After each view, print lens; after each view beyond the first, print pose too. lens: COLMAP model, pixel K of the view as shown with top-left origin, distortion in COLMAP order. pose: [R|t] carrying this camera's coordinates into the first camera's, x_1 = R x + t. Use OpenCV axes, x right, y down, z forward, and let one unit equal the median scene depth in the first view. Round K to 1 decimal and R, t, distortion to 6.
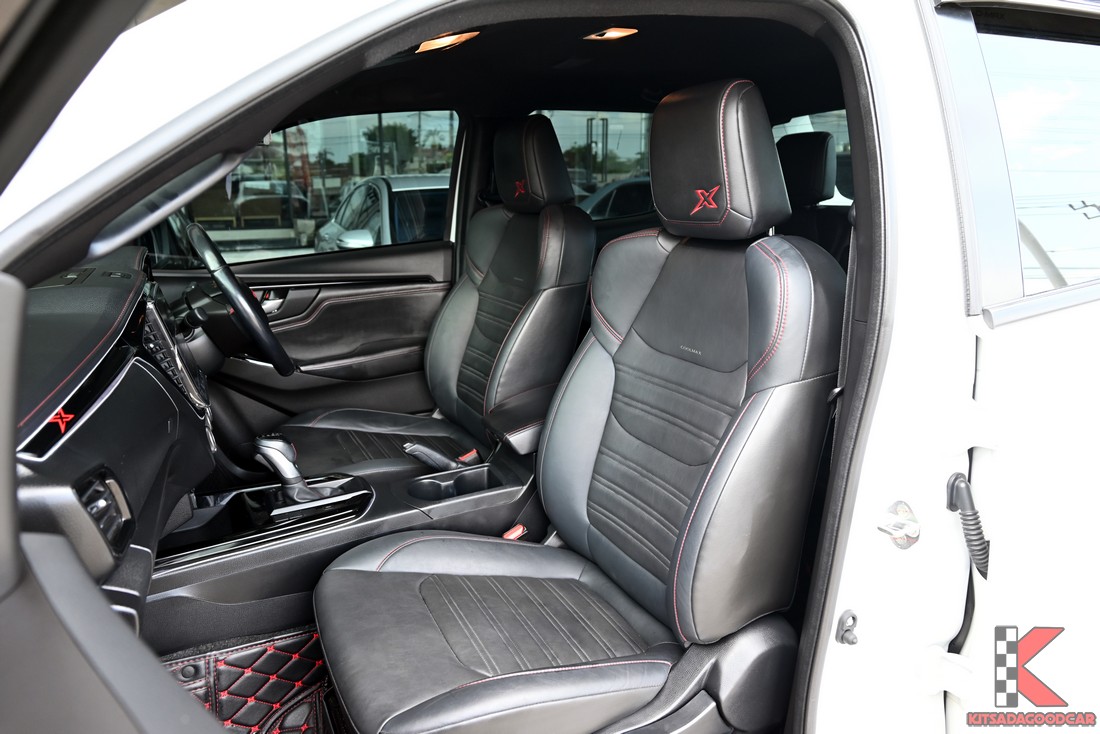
lens RADIAL K [[744.8, 0, 555.4], [0, 744.8, 368.8], [0, 0, 1]] dist [-0.004220, -0.000546]
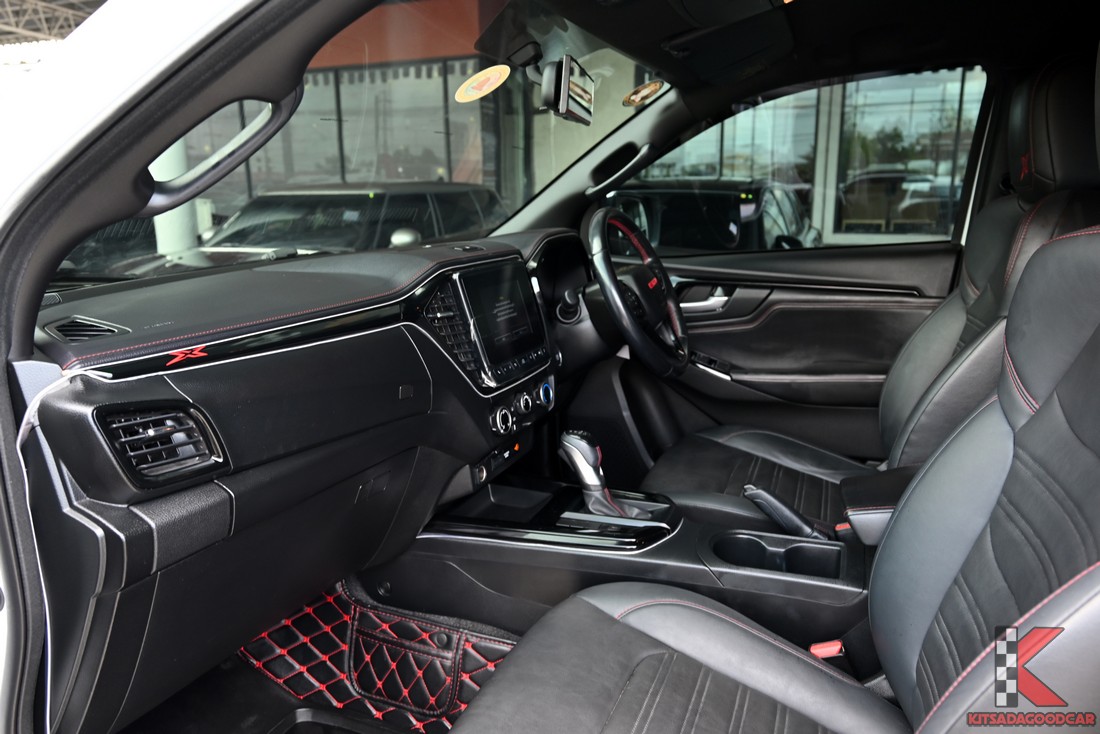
lens RADIAL K [[783.2, 0, 548.3], [0, 783.2, 365.8], [0, 0, 1]] dist [0.001995, -0.001228]
pose [[0.667335, 0.162043, -0.726915, 0.272104], [-0.177370, 0.982539, 0.056194, -0.037805], [0.723328, 0.091433, 0.684424, 0.288723]]
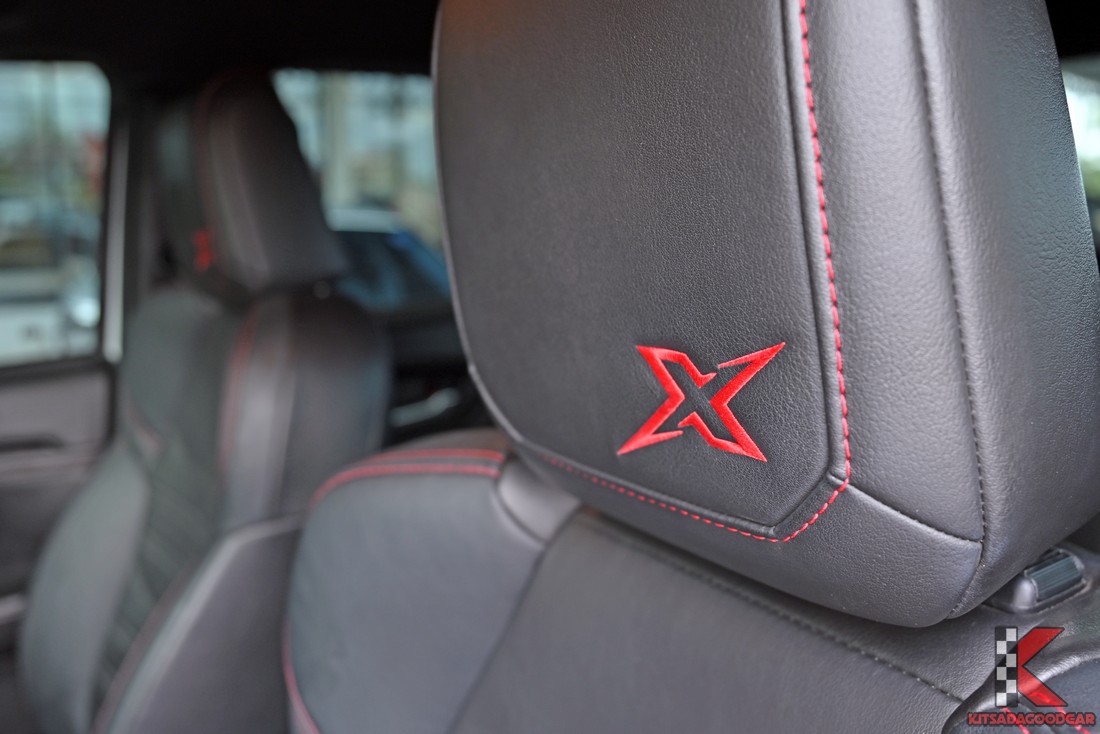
lens RADIAL K [[979.1, 0, 547.6], [0, 979.1, 369.4], [0, 0, 1]] dist [0.014096, -0.007175]
pose [[0.996394, -0.007448, 0.084524, 0.116978], [0.014346, 0.996587, -0.081298, -0.173655], [-0.083630, 0.082217, 0.993099, 0.613863]]
